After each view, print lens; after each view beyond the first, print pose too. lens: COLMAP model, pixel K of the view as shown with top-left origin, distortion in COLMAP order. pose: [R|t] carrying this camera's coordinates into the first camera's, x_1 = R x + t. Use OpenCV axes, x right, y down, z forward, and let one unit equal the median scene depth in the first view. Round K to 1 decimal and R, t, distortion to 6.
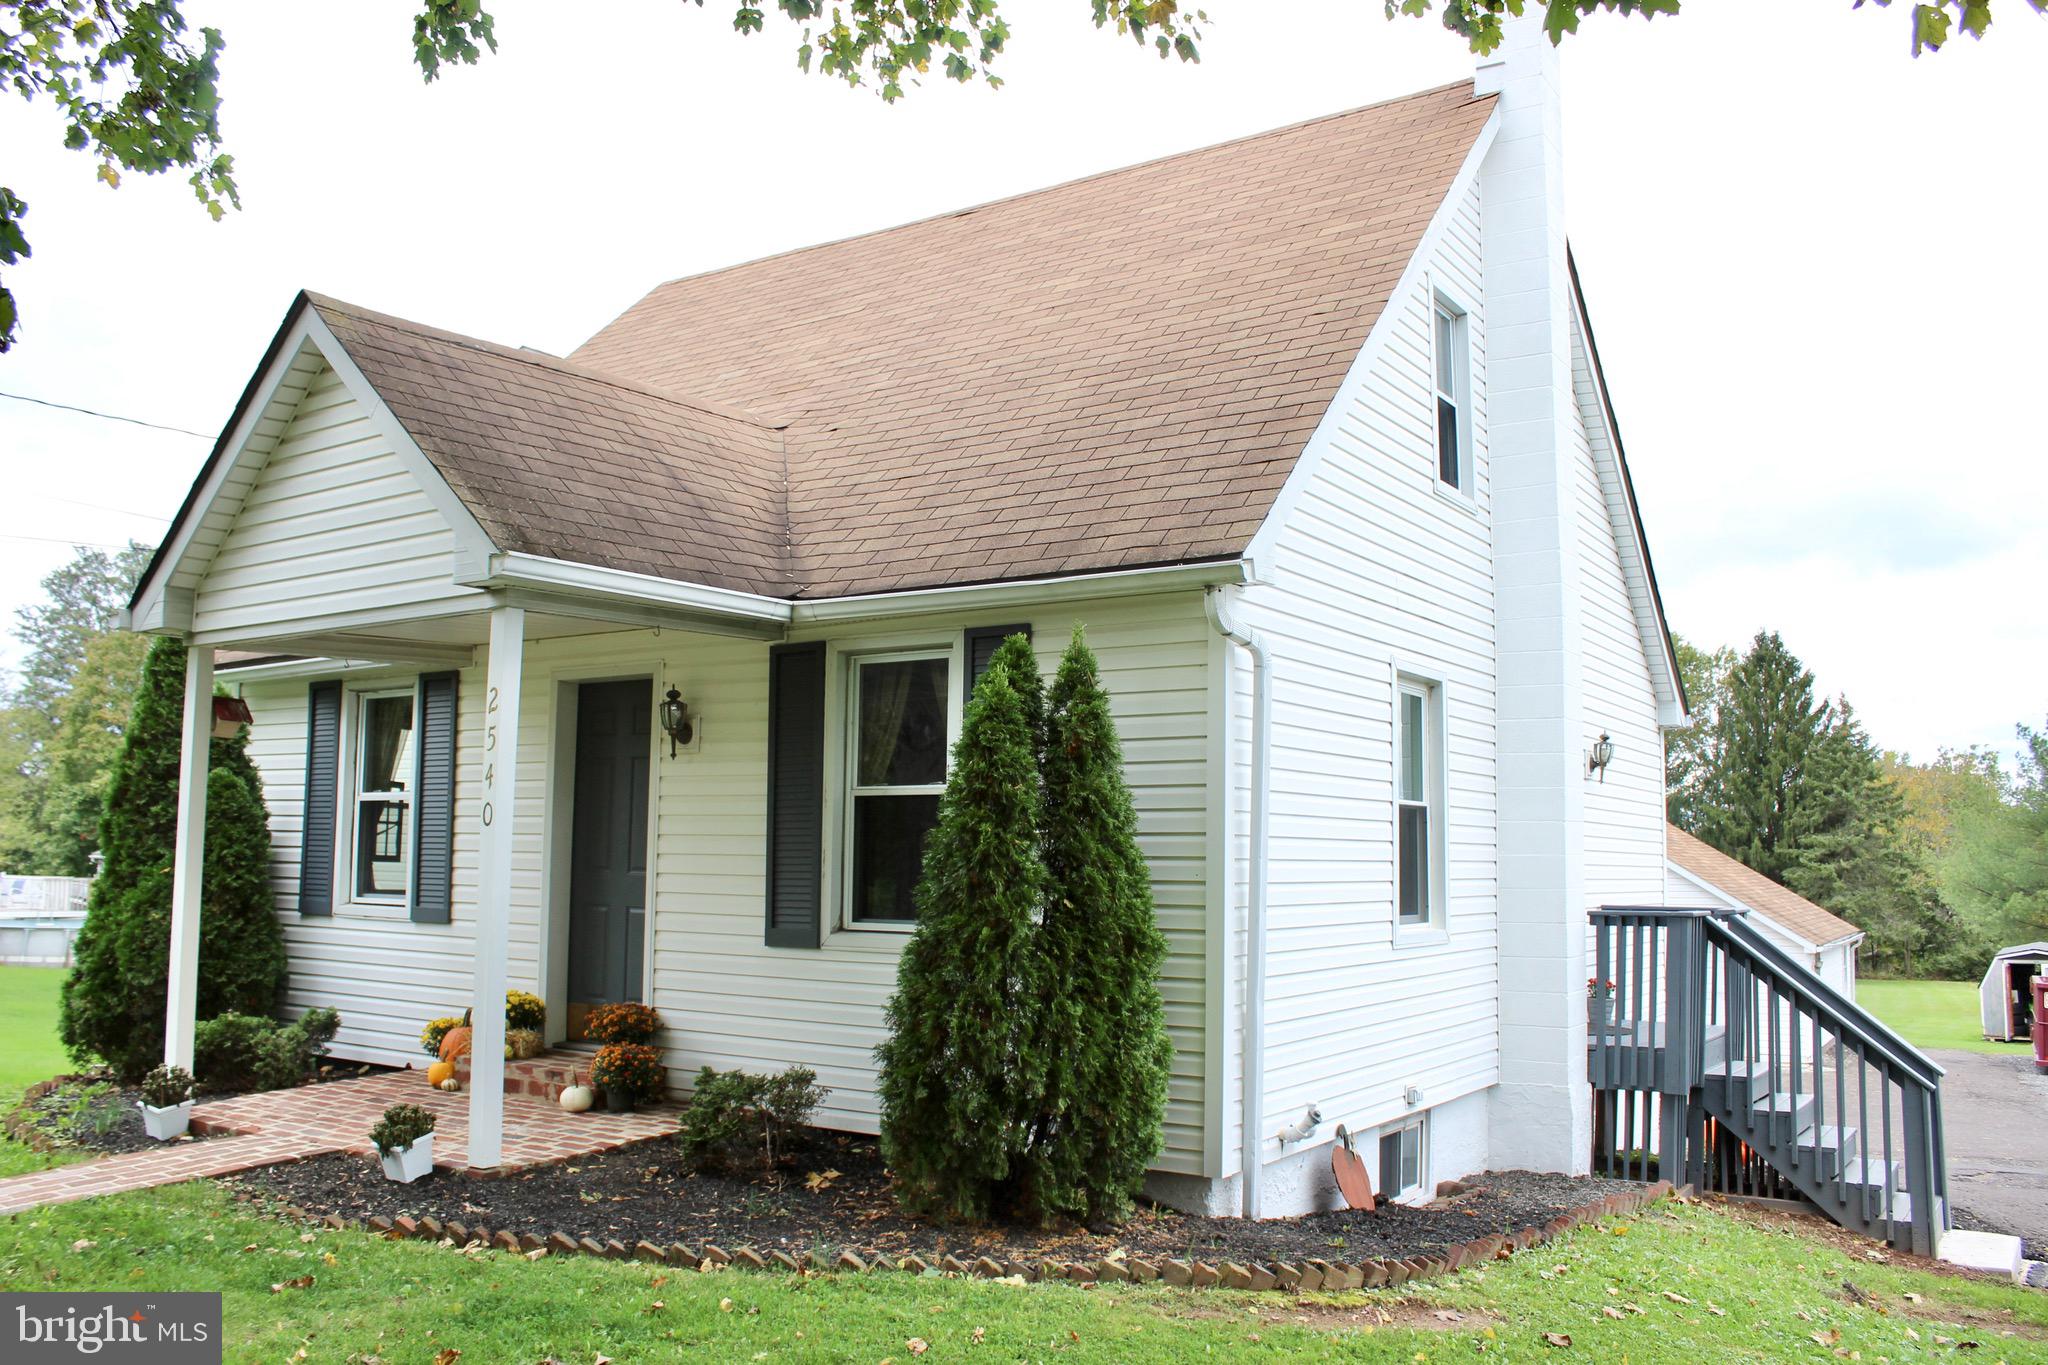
lens RADIAL K [[1683.2, 0, 1014.1], [0, 1683.2, 684.2], [0, 0, 1]] dist [-0.170003, 0.154076]
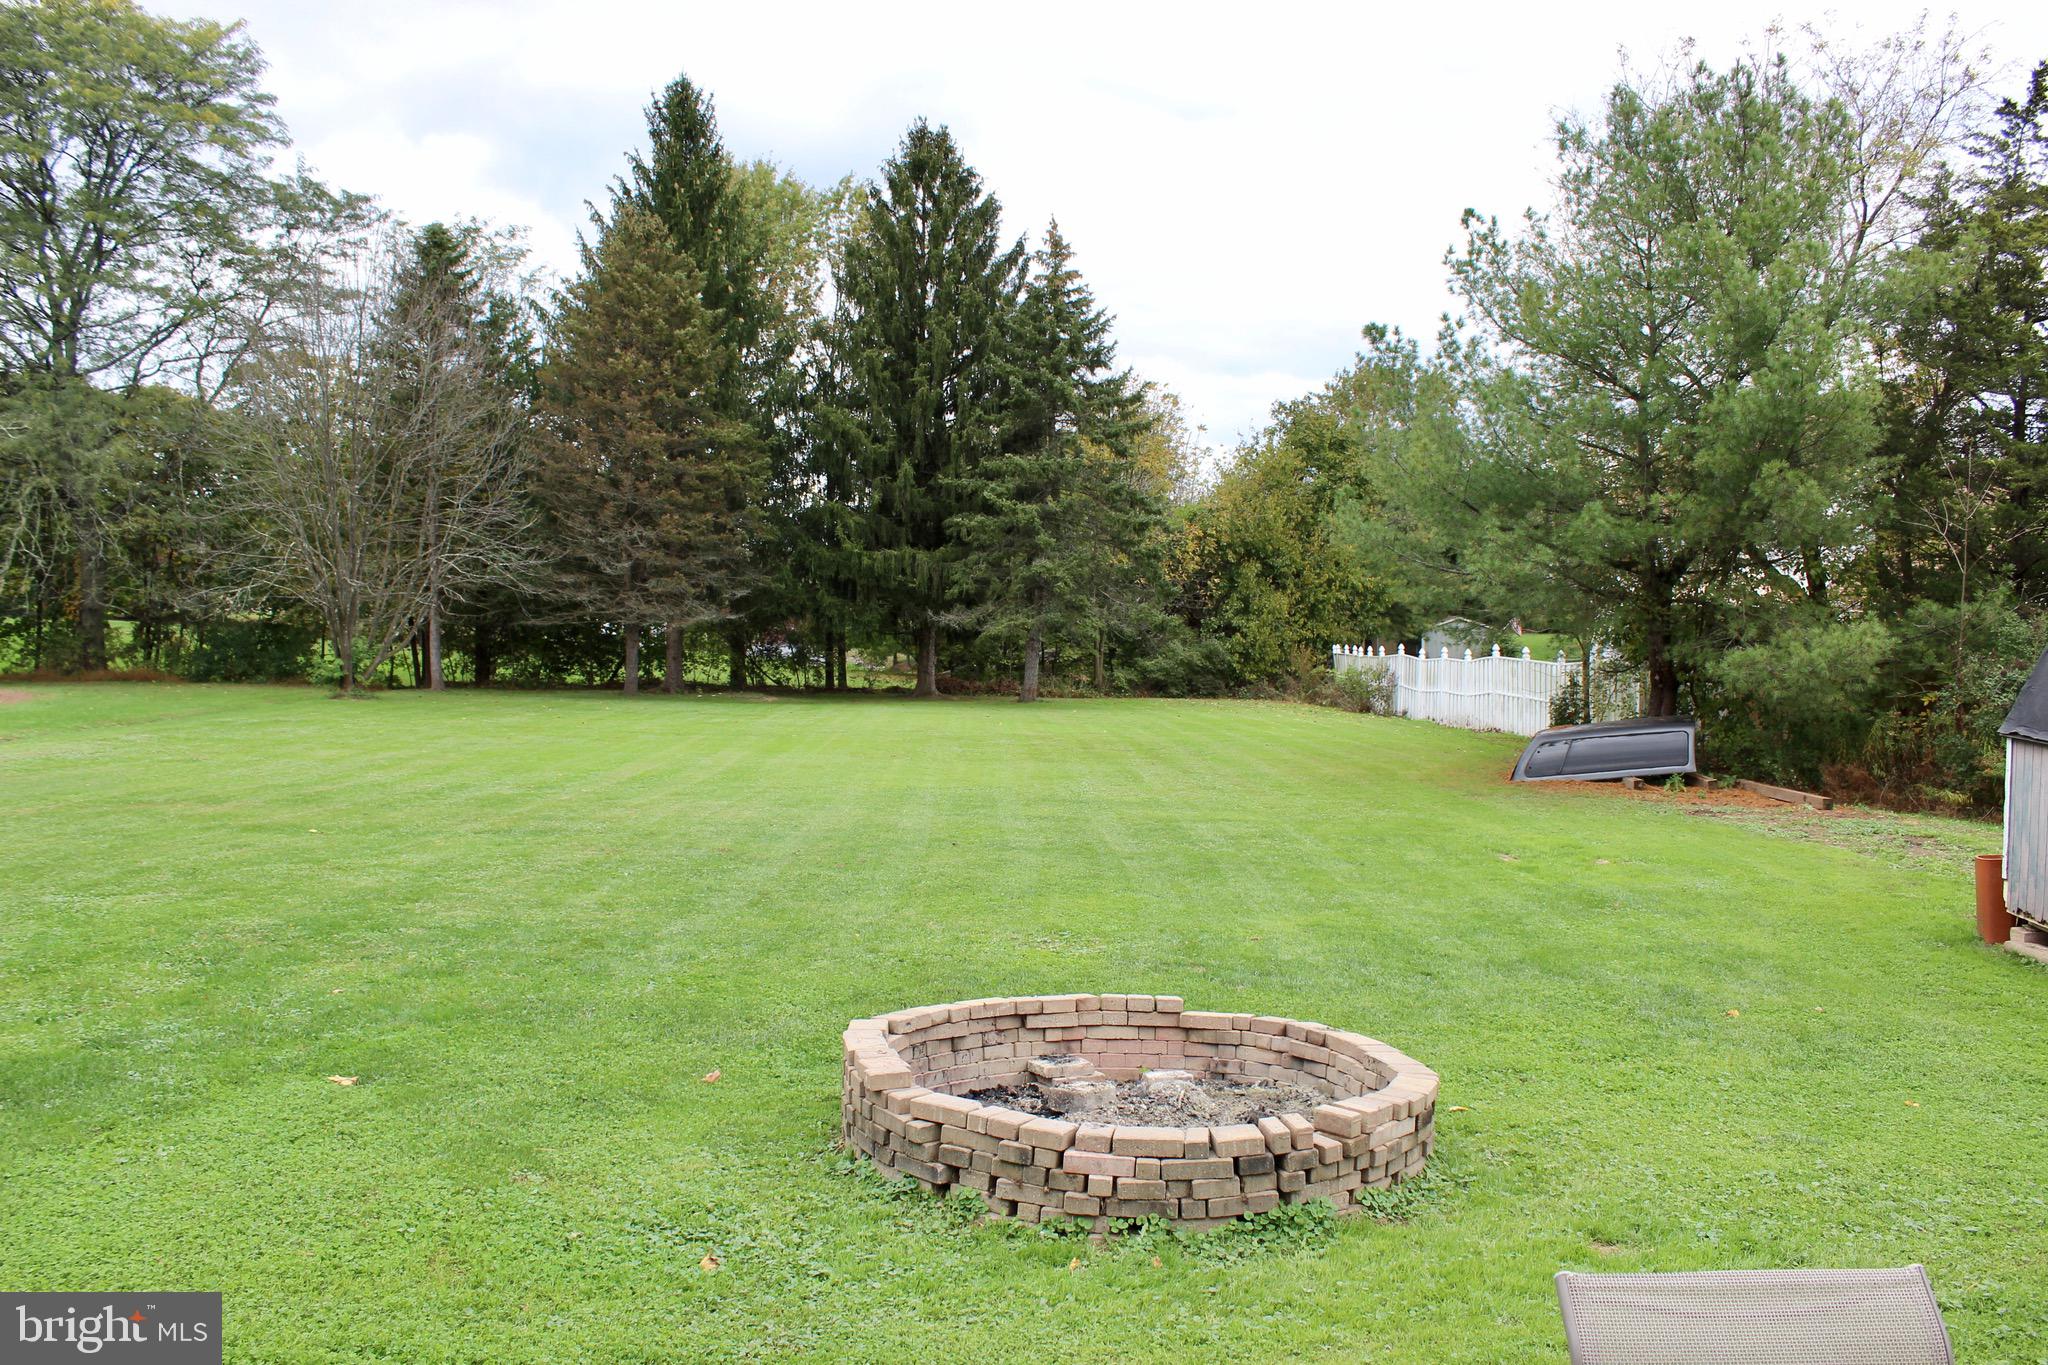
lens RADIAL K [[1618.9, 0, 963.7], [0, 1618.9, 681.1], [0, 0, 1]] dist [-0.199783, 0.185361]
pose [[0.862599, -0.030003, 0.504997, 0.181454], [-0.053034, 0.987376, 0.149250, 0.085093], [-0.503100, -0.155525, 0.850119, 0.493164]]
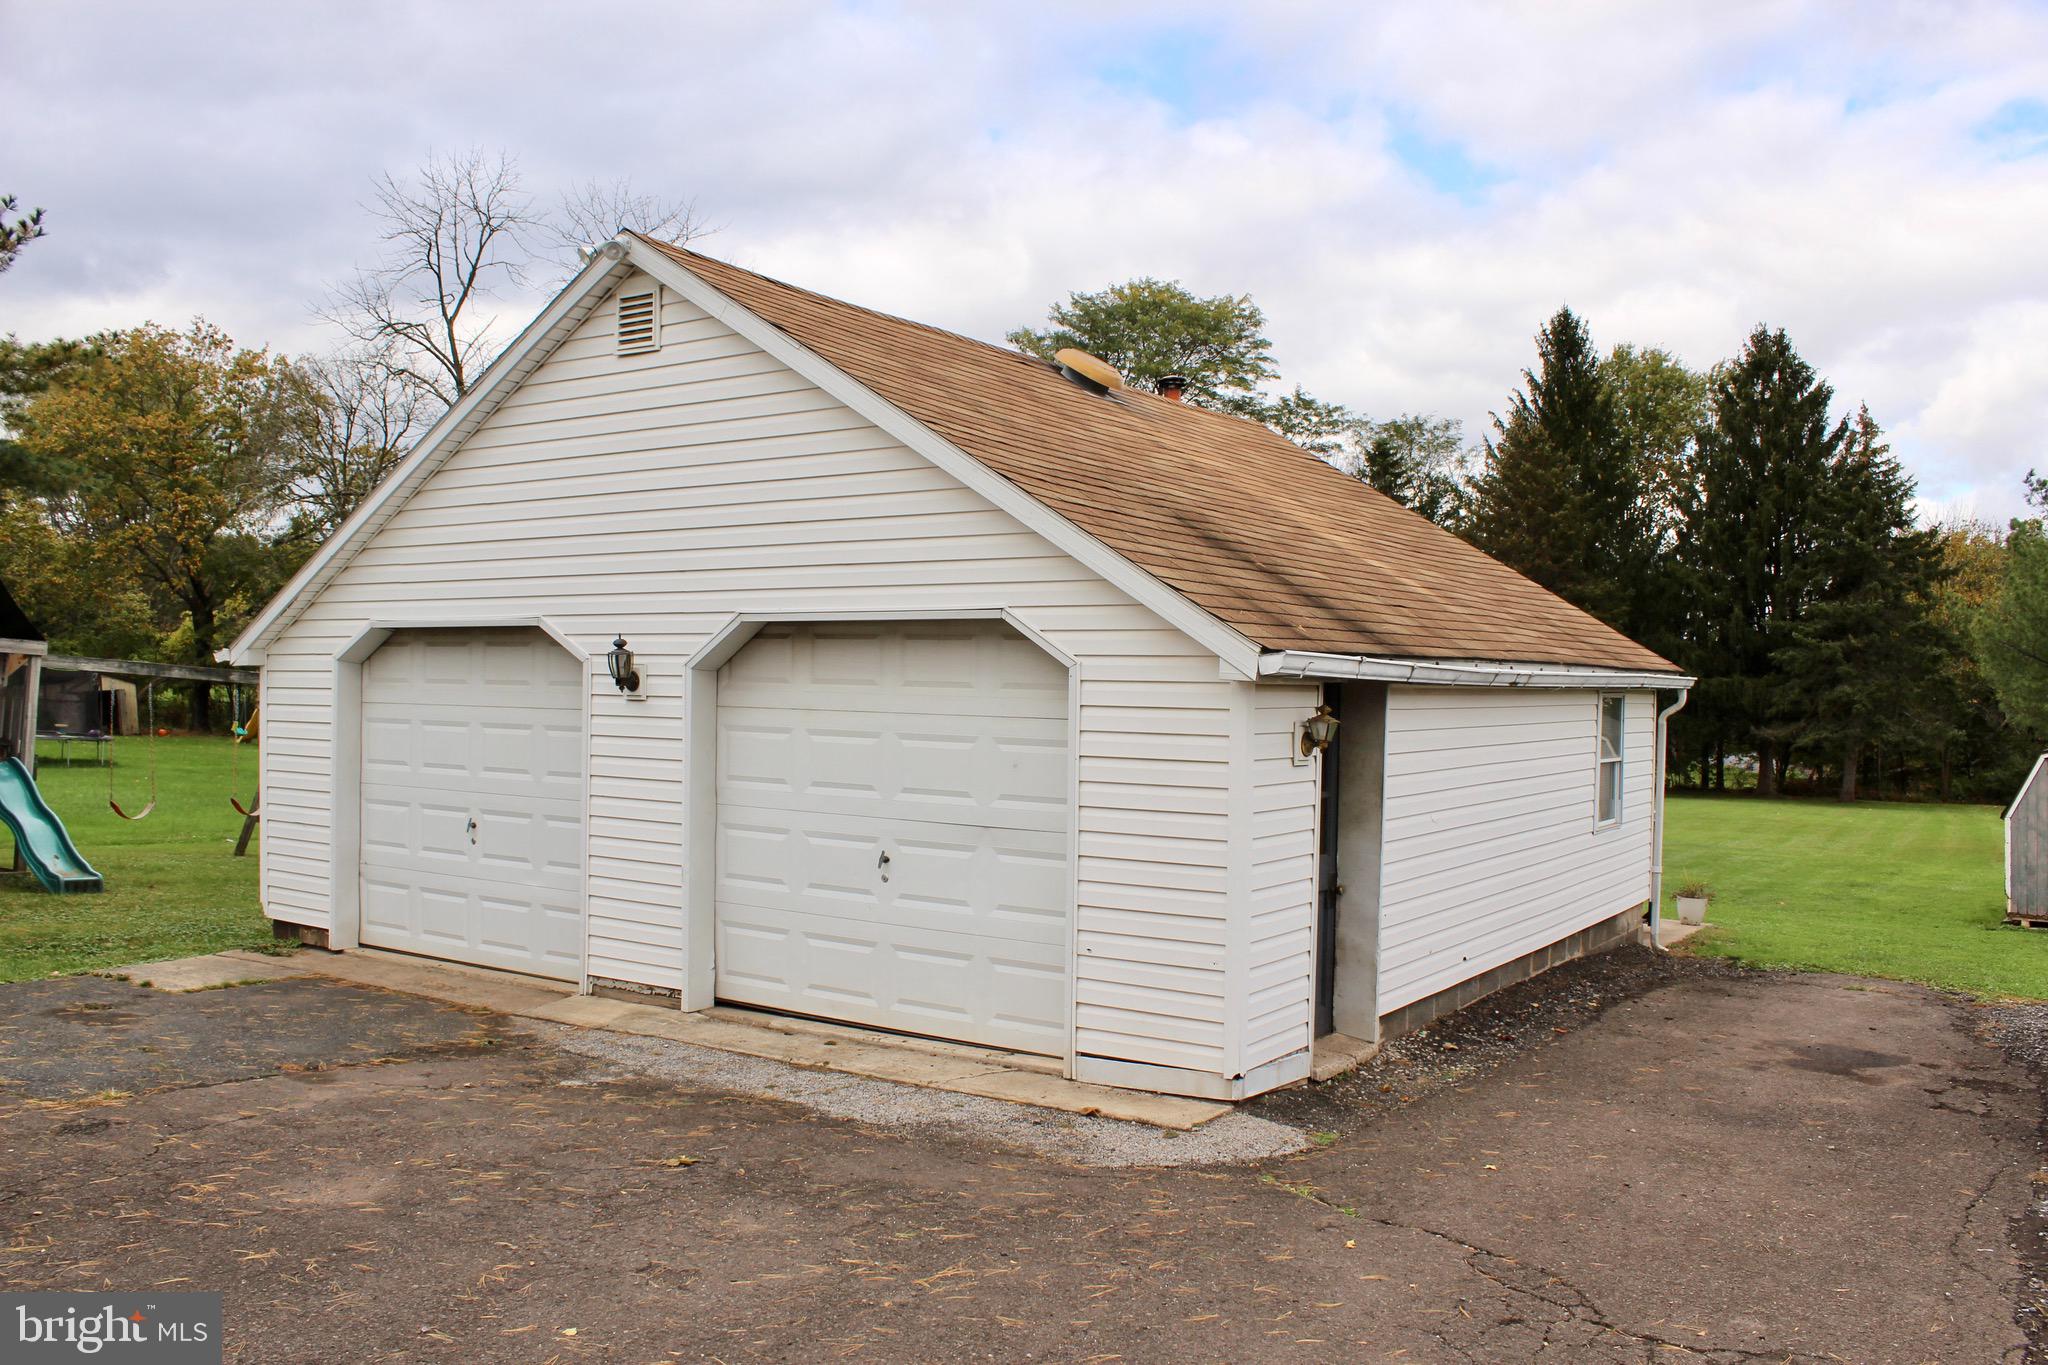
lens RADIAL K [[1683.2, 0, 1014.1], [0, 1683.2, 684.2], [0, 0, 1]] dist [-0.170003, 0.154076]
pose [[0.998713, 0.003871, -0.050562, 0.168236], [0.001502, 0.994386, 0.105801, 0.050781], [0.050688, -0.105740, 0.993101, 0.252745]]
